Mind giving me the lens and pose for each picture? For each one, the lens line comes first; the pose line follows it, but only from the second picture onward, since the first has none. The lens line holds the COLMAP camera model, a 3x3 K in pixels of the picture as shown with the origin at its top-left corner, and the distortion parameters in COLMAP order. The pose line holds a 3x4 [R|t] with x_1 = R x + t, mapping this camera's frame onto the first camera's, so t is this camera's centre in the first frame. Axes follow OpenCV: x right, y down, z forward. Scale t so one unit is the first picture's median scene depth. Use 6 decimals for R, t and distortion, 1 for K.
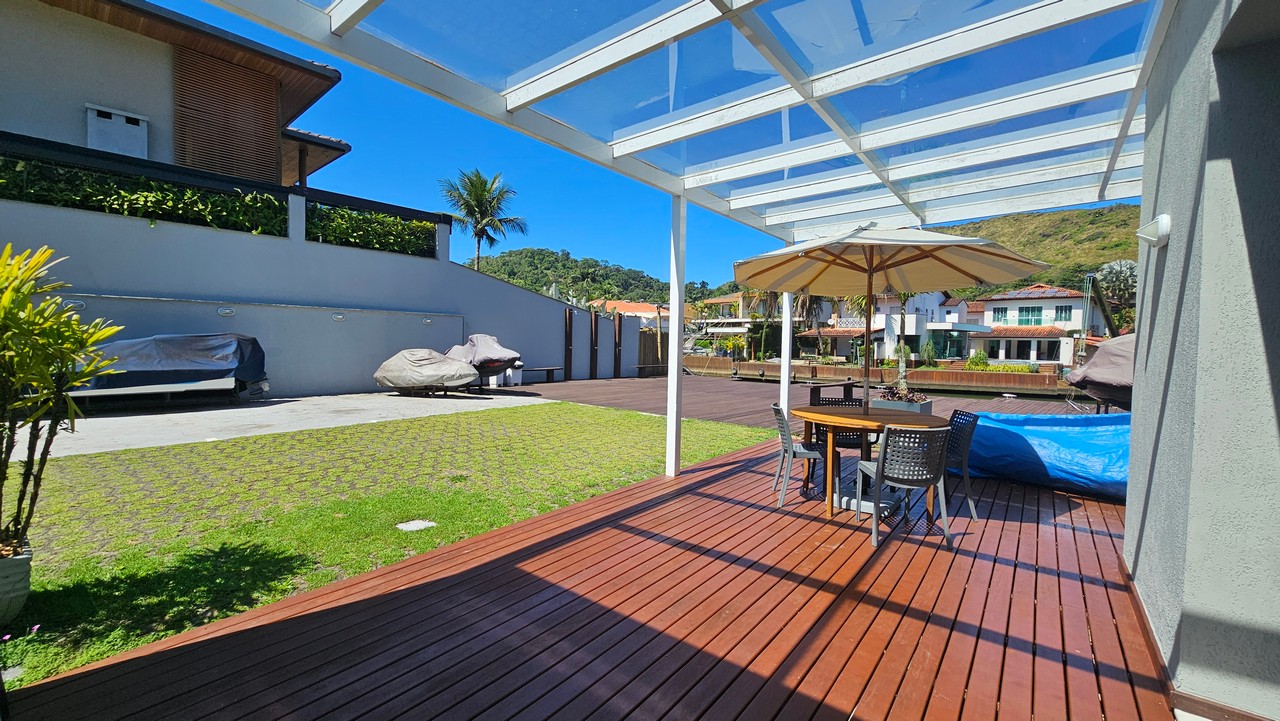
lens RADIAL K [[525.0, 0, 644.6], [0, 525.0, 358.8], [0, 0, 1]] dist [-0.005096, 0.001152]
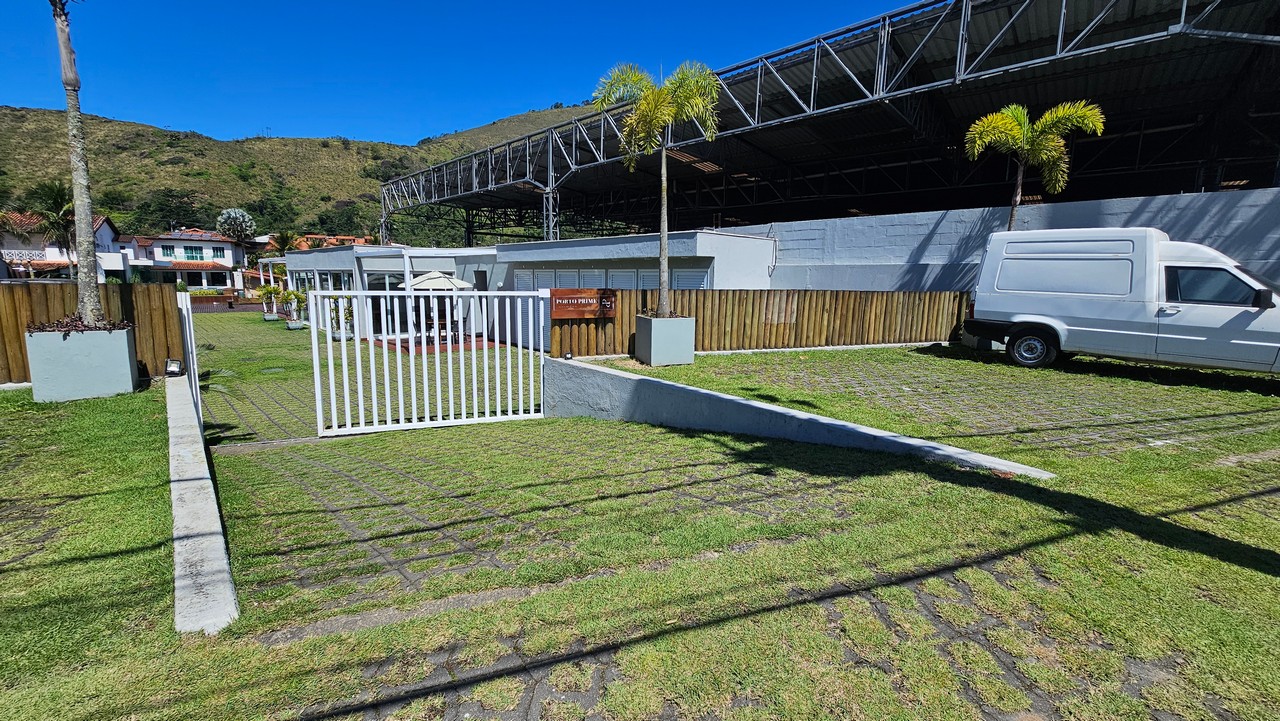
lens RADIAL K [[525.0, 0, 642.7], [0, 525.0, 360.1], [0, 0, 1]] dist [-0.005096, 0.001152]
pose [[0.144034, -0.170004, 0.974860, -0.457330], [0.021497, 0.985438, 0.168673, -0.013392], [-0.989339, -0.003338, 0.145591, -0.338918]]
